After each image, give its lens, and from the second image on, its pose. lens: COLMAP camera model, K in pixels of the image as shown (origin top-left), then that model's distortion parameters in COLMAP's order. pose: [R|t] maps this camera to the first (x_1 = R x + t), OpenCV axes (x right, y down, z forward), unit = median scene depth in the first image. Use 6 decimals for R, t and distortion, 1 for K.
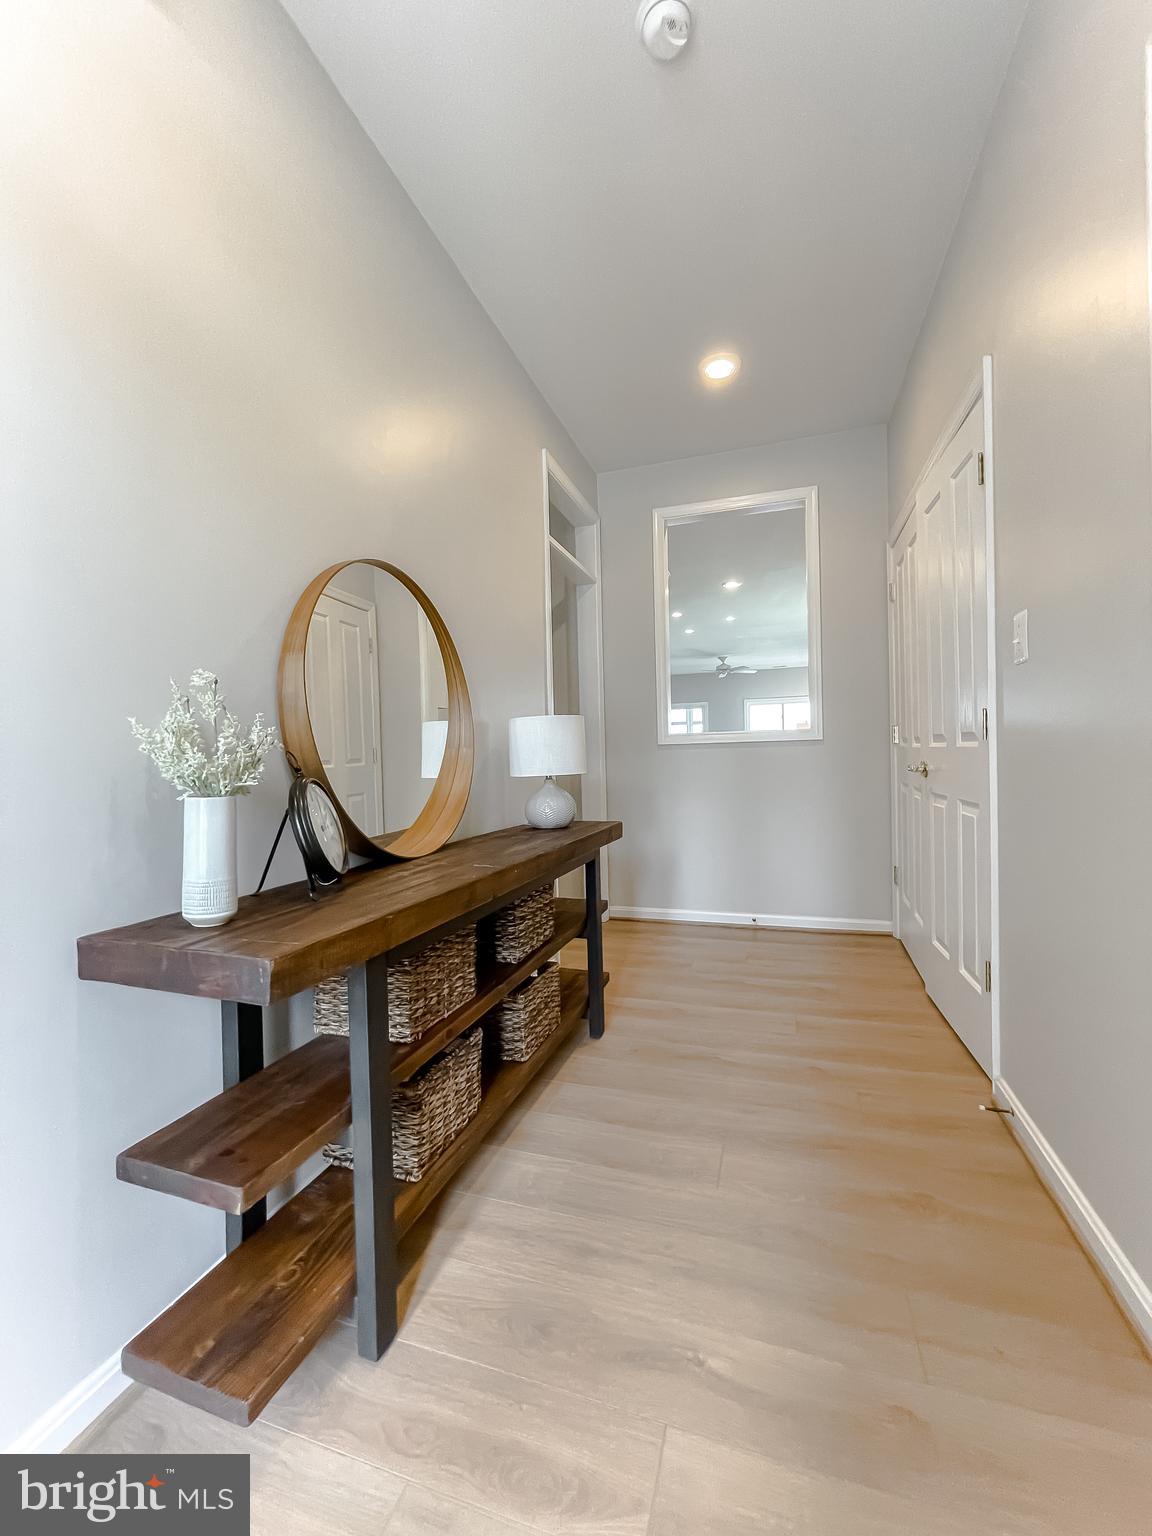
lens RADIAL K [[624.0, 0, 576.0], [0, 624.0, 768.0], [0, 0, 1]] dist [0.002445, 0.000062]
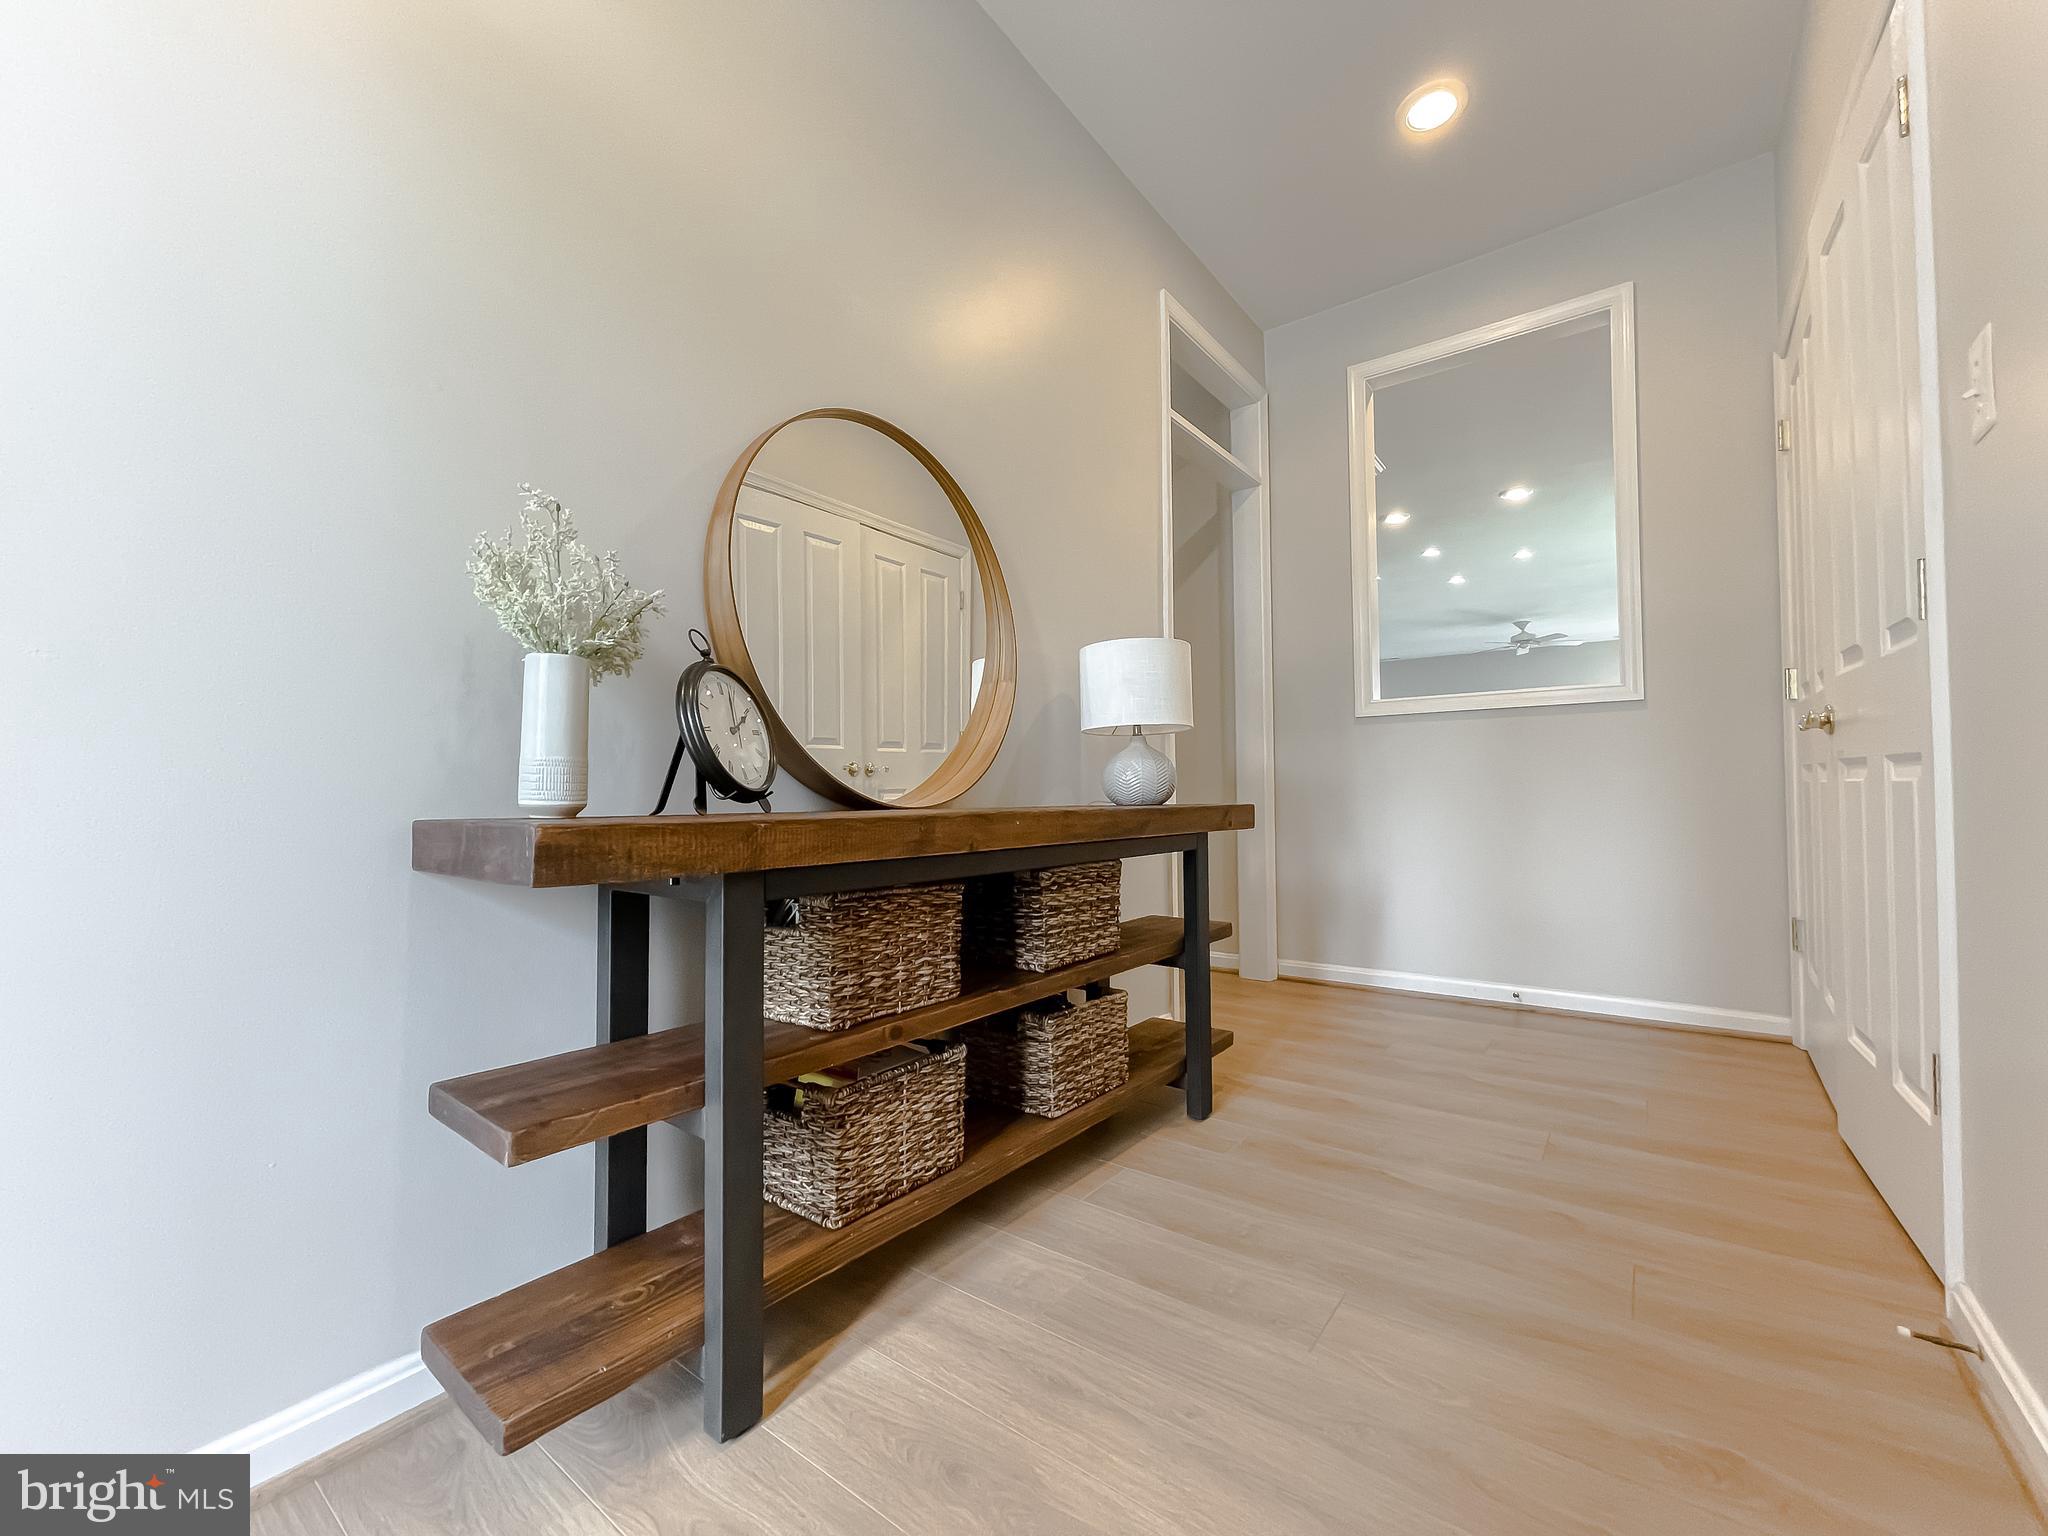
lens RADIAL K [[834.5, 0, 1010.0], [0, 834.5, 771.7], [0, 0, 1]] dist [0.001579, -0.000742]
pose [[0.944696, 0.009385, -0.327814, 0.171680], [-0.019690, 0.999410, -0.028133, 0.117493], [0.327357, 0.033032, 0.944323, 0.106374]]
